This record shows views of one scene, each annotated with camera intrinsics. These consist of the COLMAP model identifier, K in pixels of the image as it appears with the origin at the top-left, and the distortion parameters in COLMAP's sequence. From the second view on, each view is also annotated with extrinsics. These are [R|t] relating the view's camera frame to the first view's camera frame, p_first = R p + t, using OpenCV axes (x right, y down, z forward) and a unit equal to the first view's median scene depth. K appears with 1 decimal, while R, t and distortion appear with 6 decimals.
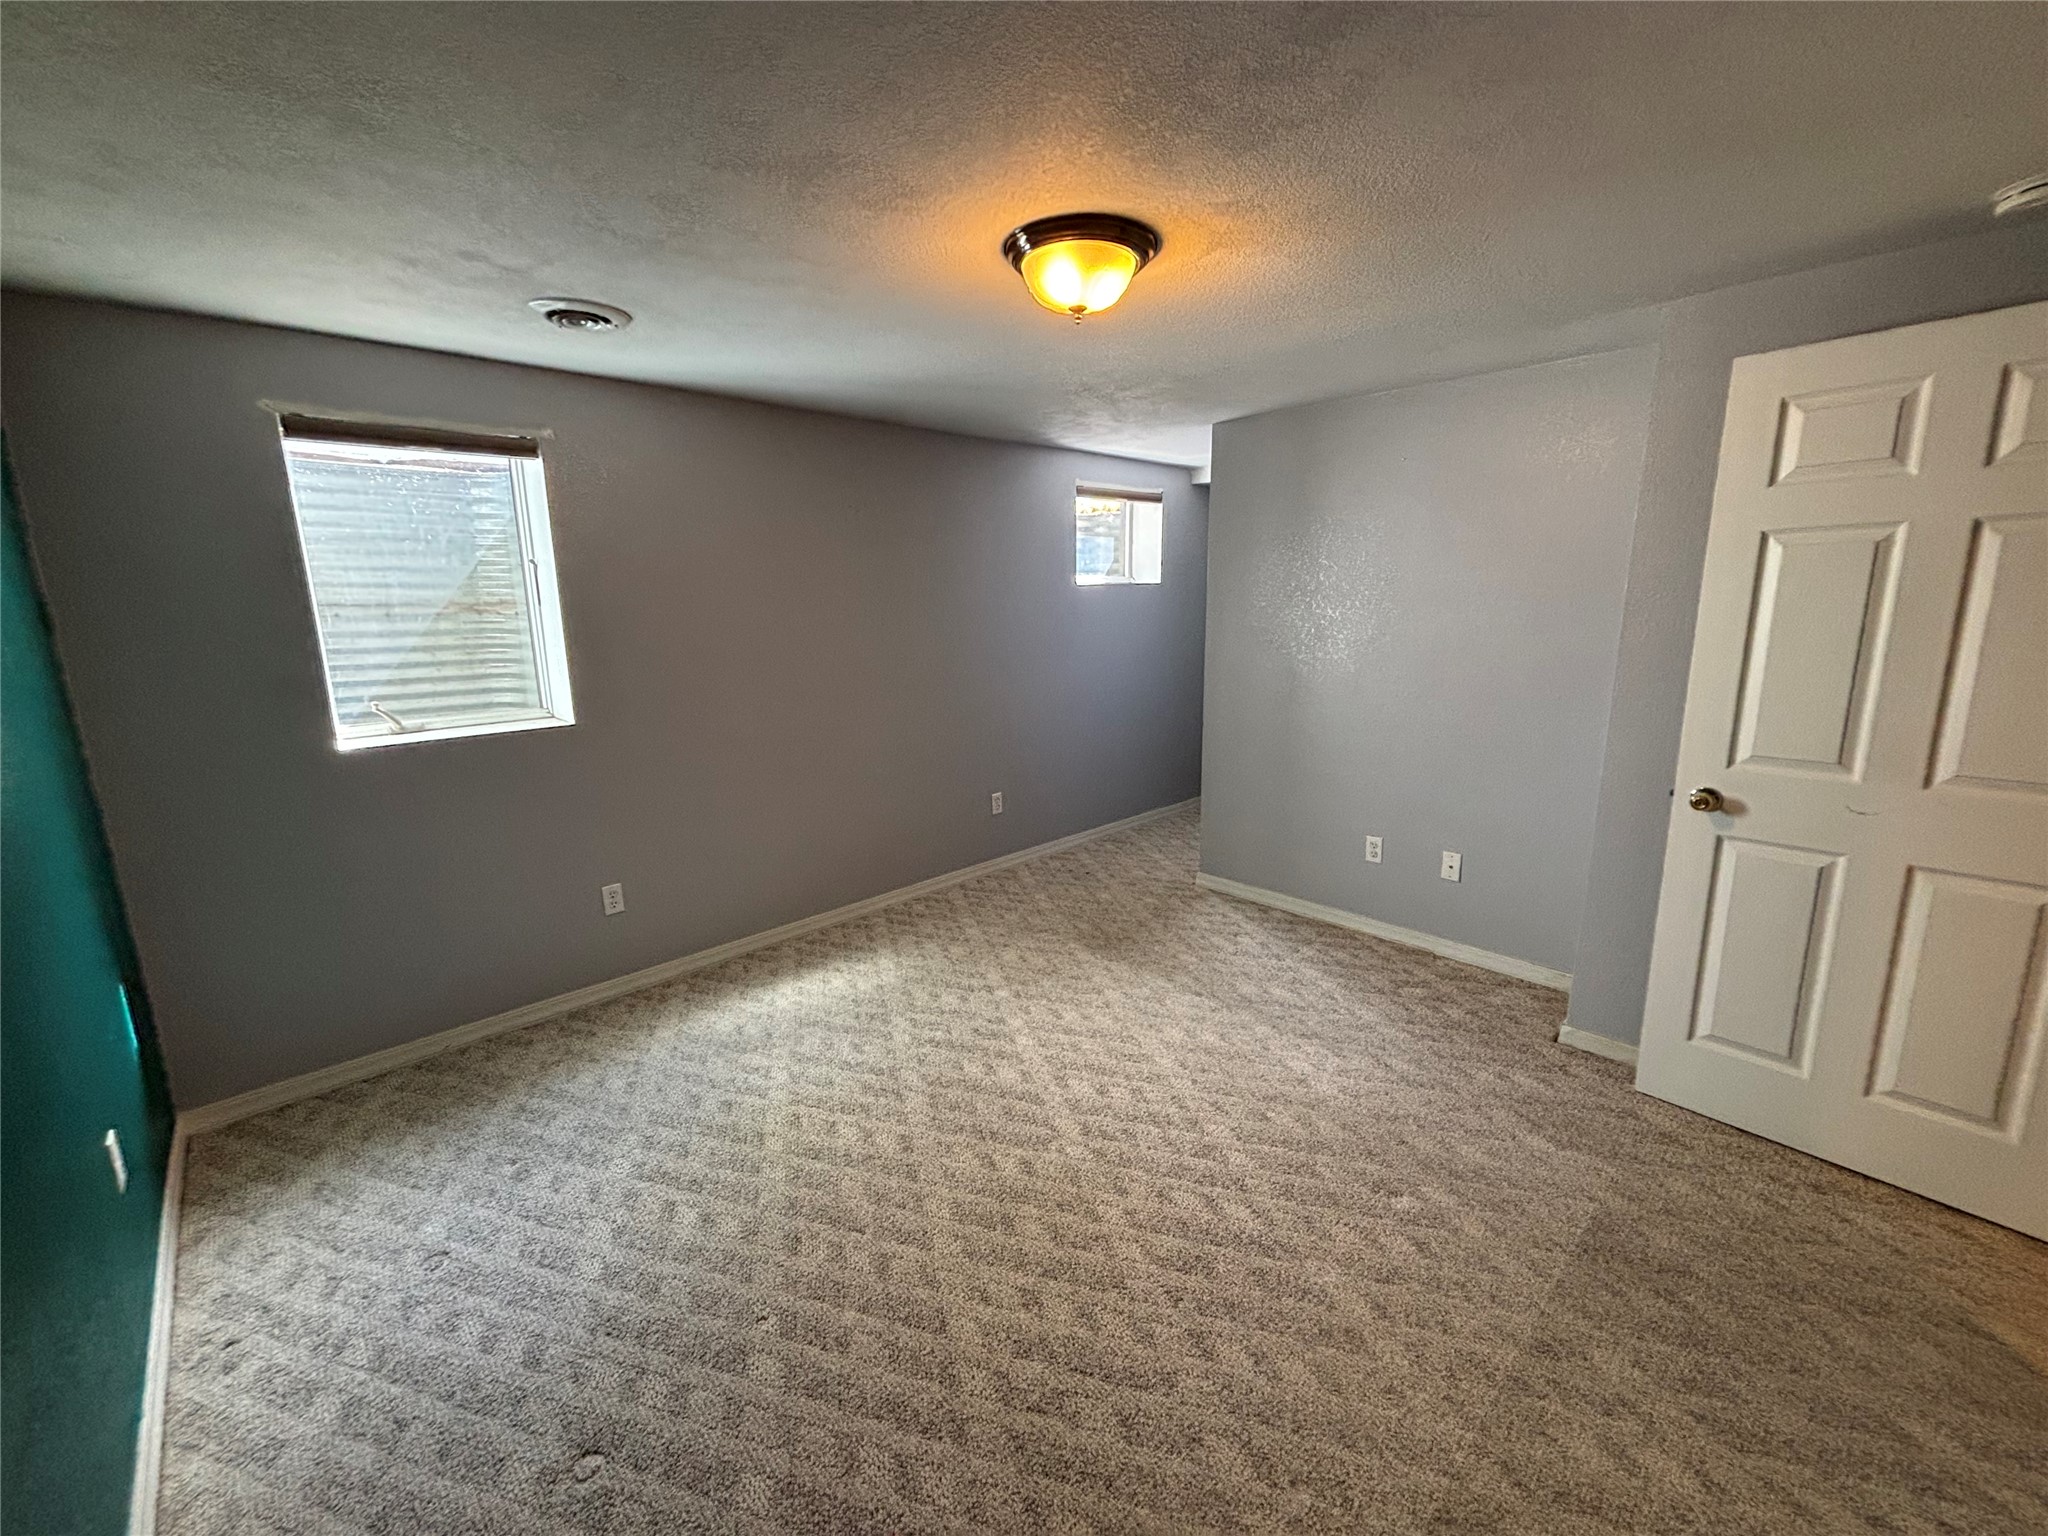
lens RADIAL K [[825.6, 0, 1024.0], [0, 825.6, 768.0], [0, 0, 1]] dist [0.012088, -0.000544]
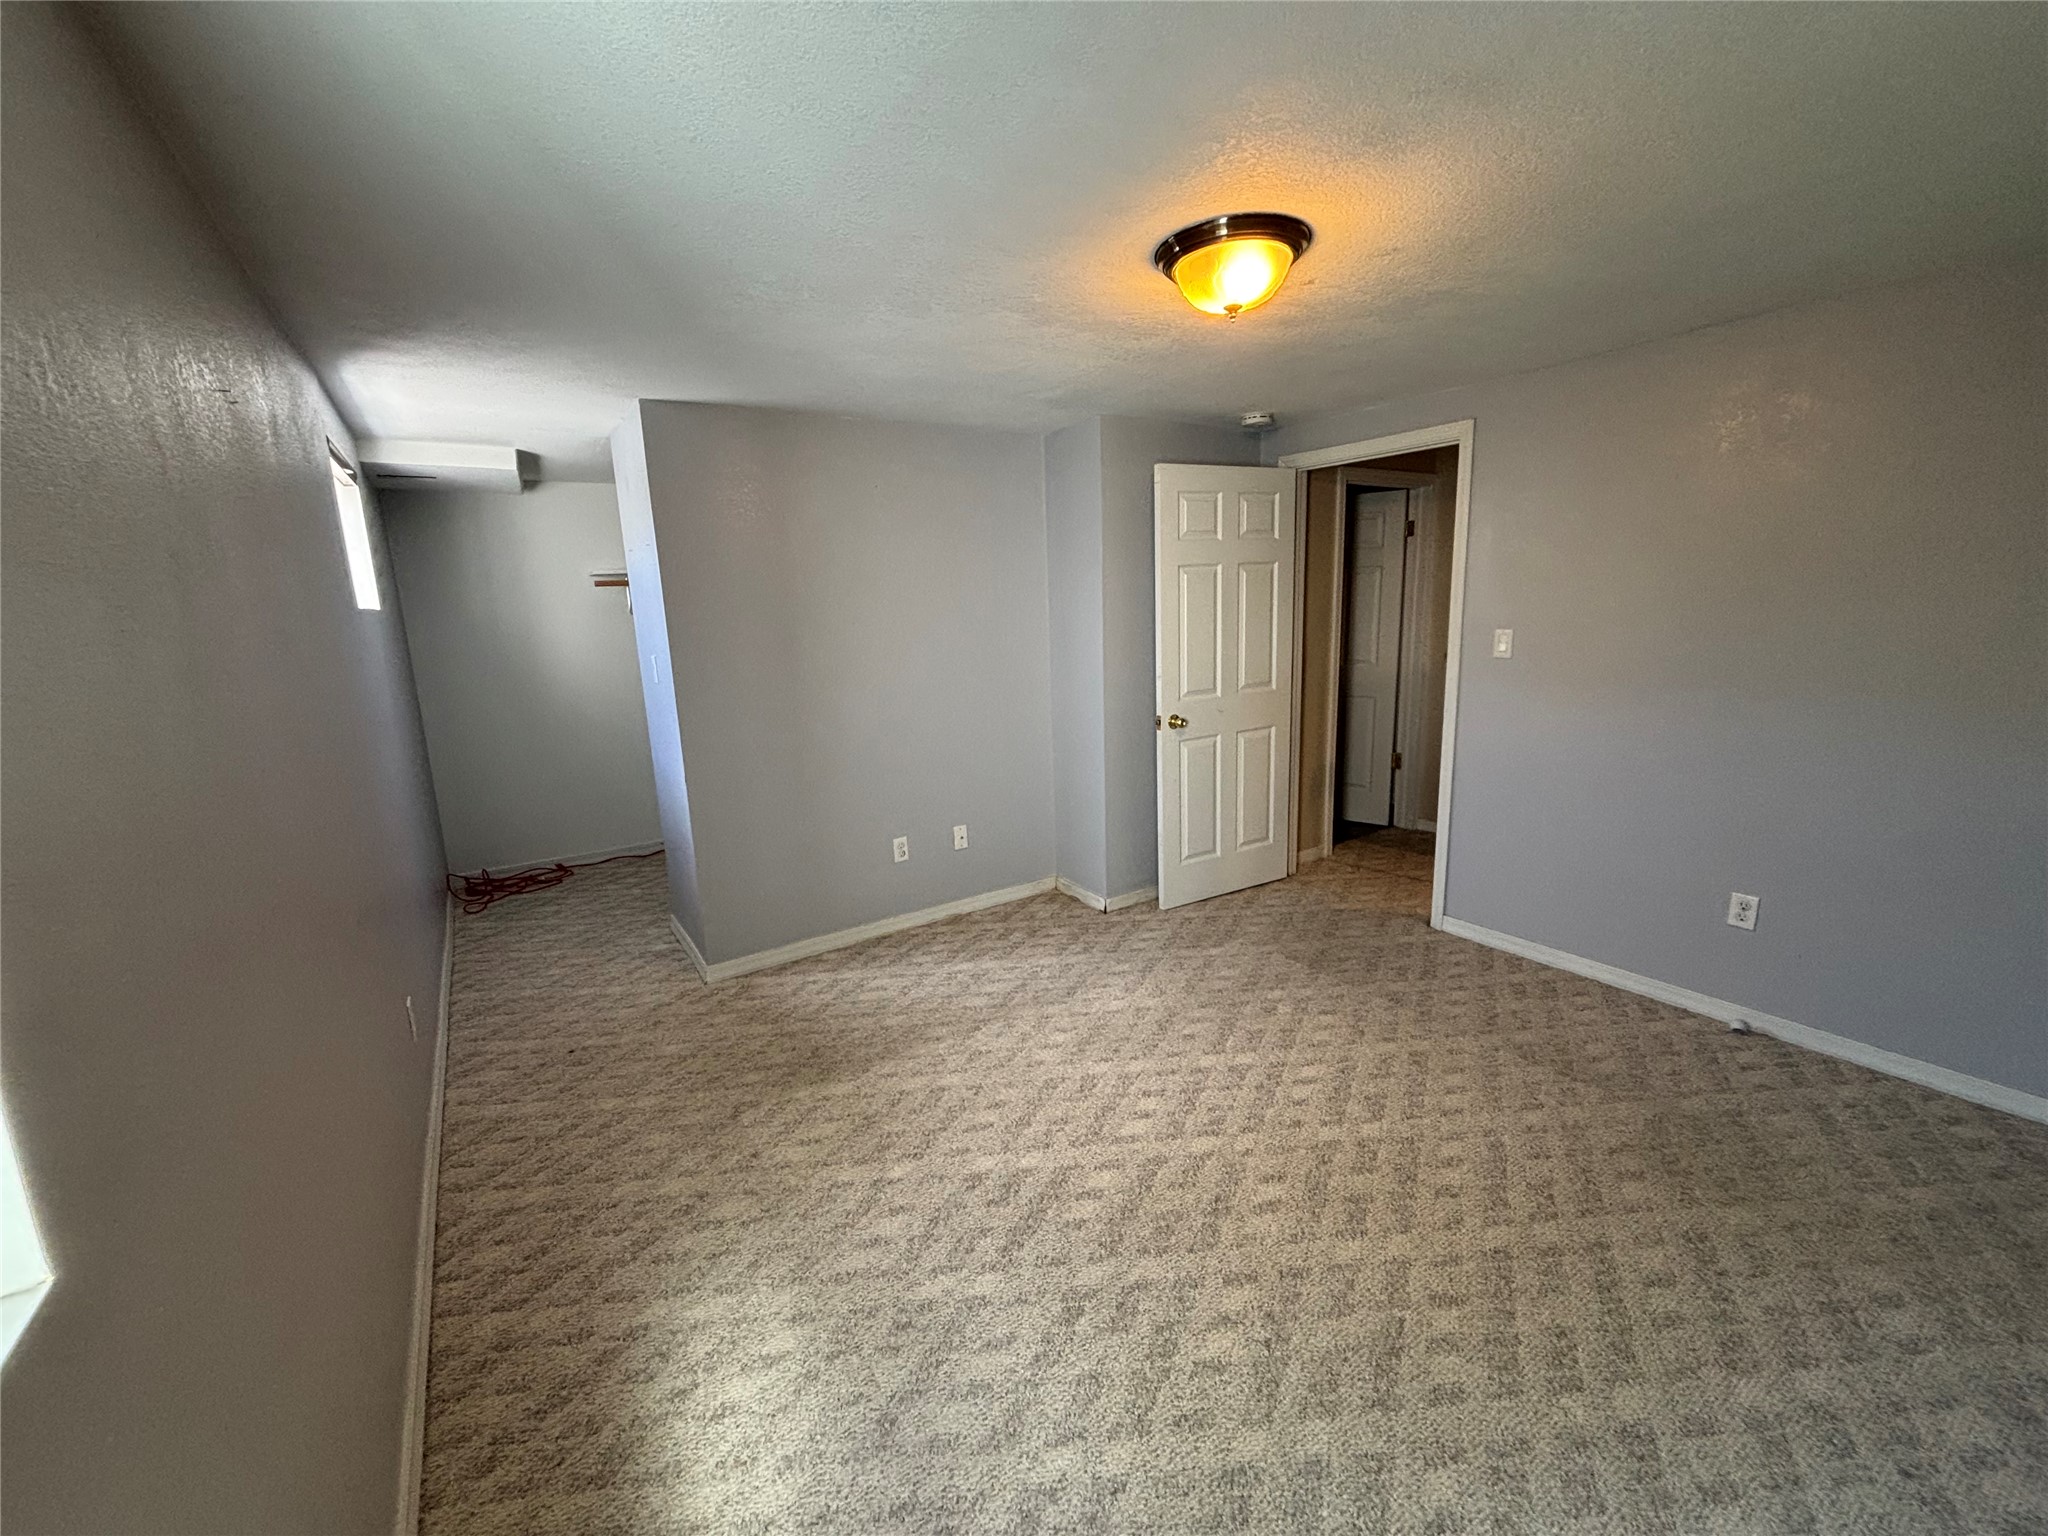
lens RADIAL K [[825.6, 0, 1024.0], [0, 825.6, 768.0], [0, 0, 1]] dist [0.012088, -0.000544]
pose [[0.178625, -0.192303, 0.964942, -0.679614], [0.238266, 0.959979, 0.147208, -0.148369], [-0.954632, 0.203618, 0.217295, 0.733261]]
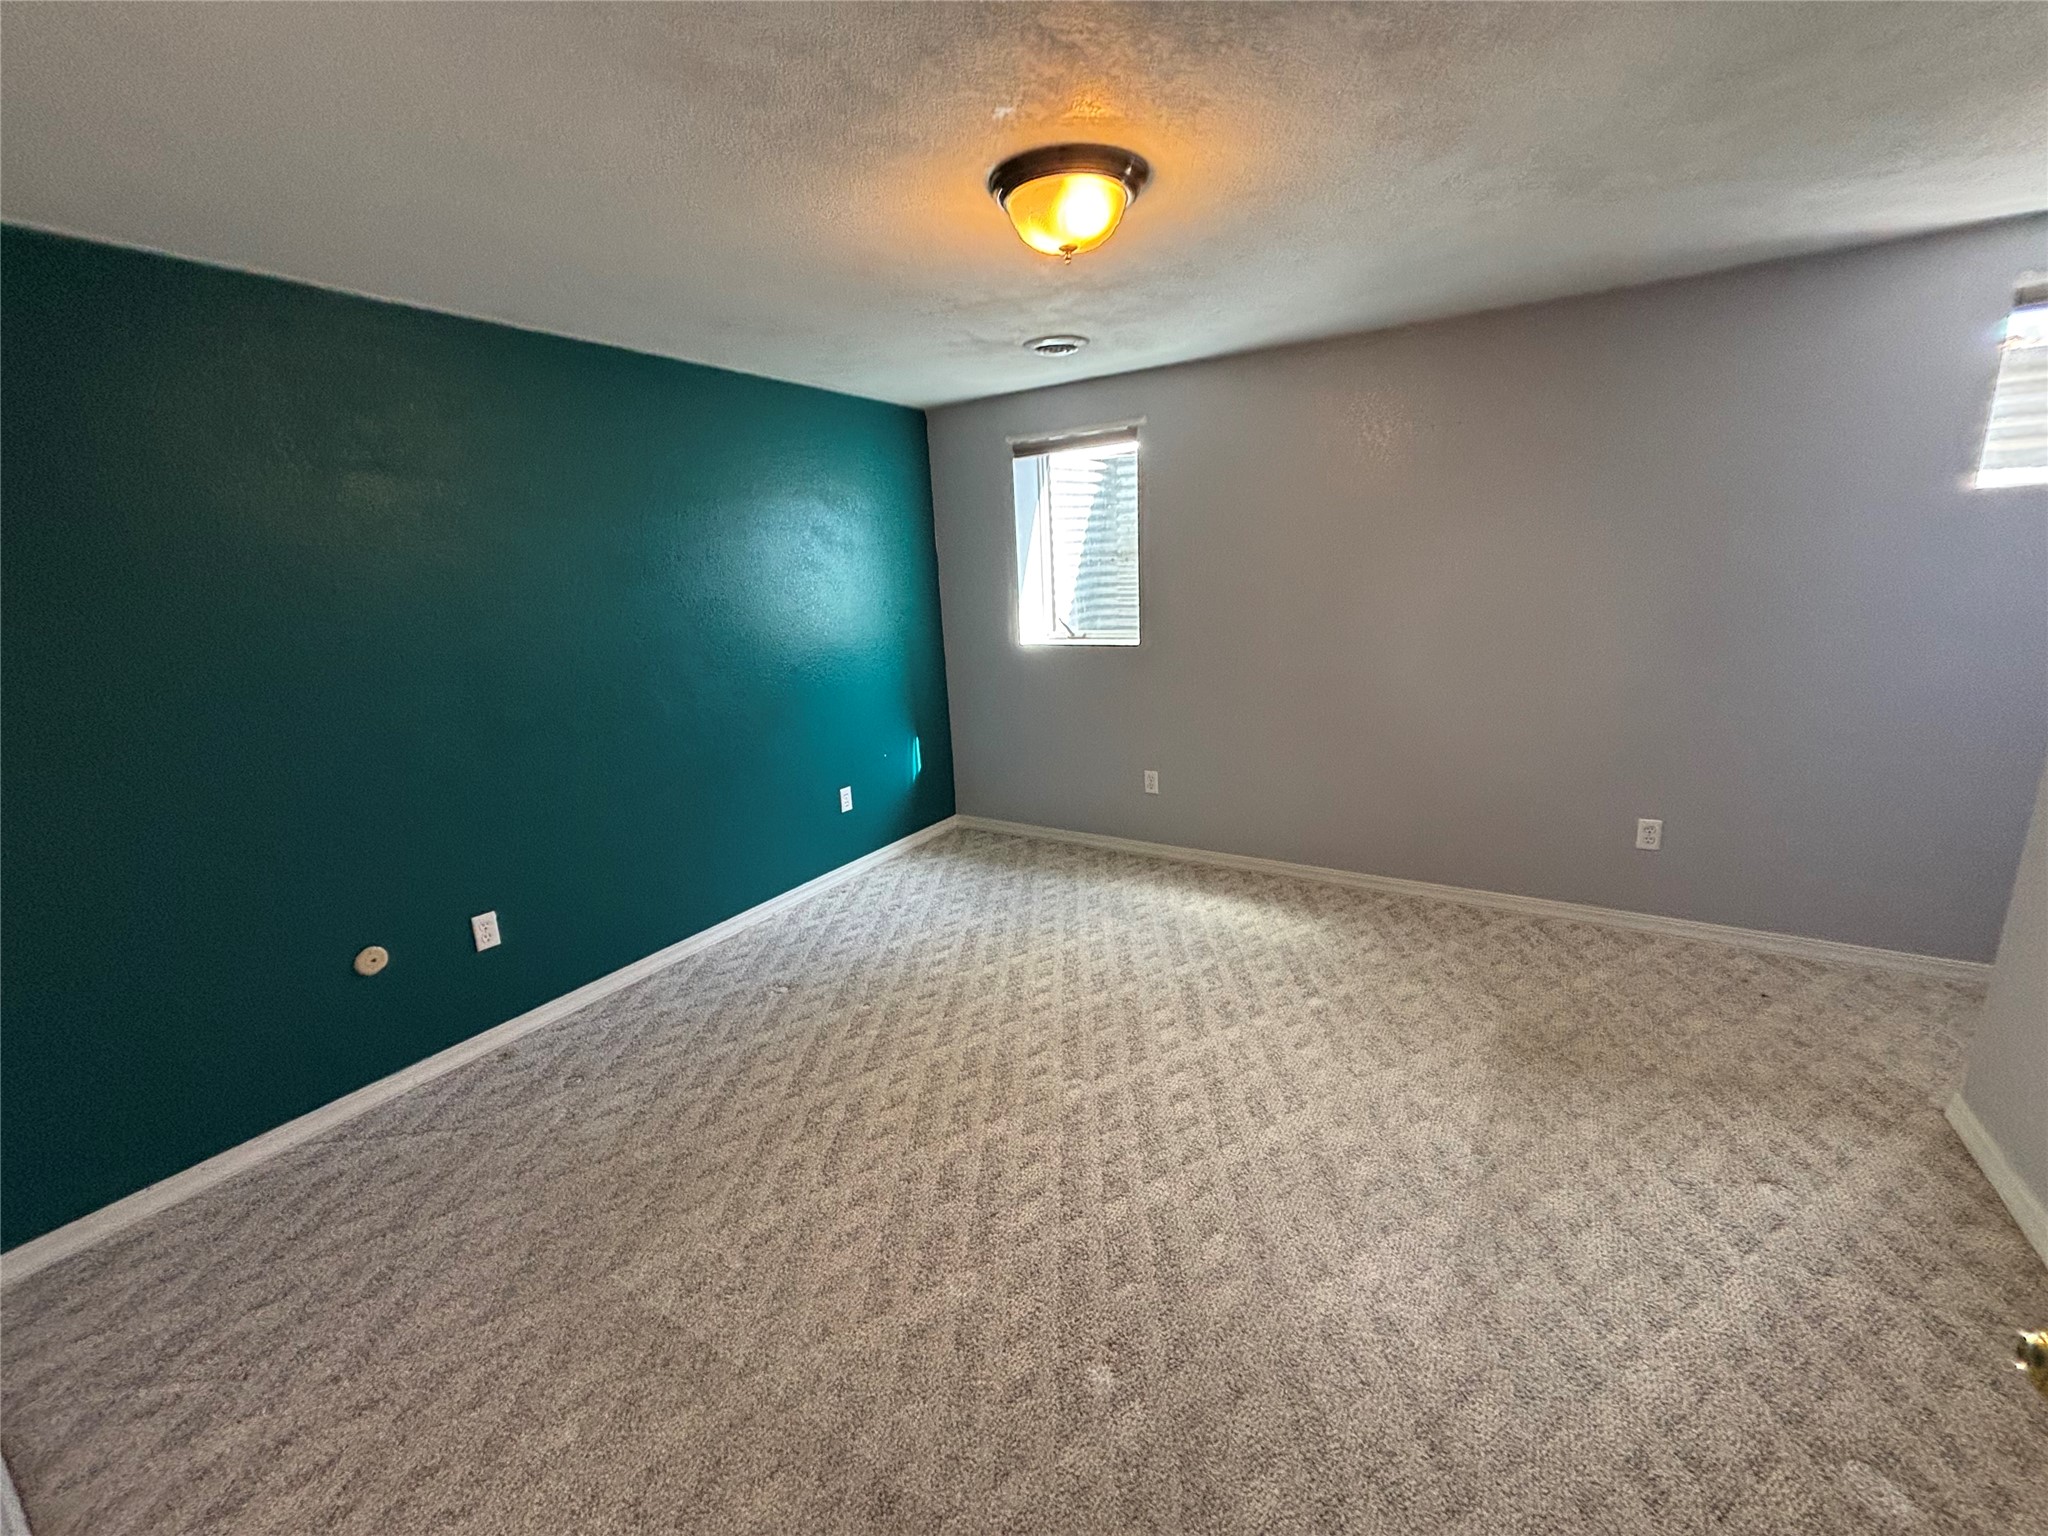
lens RADIAL K [[825.6, 0, 1024.0], [0, 825.6, 768.0], [0, 0, 1]] dist [0.012088, -0.000544]
pose [[0.253691, 0.239649, -0.937128, 0.711210], [-0.162574, 0.965605, 0.202920, -0.100479], [0.953525, 0.100873, 0.283926, 0.473425]]
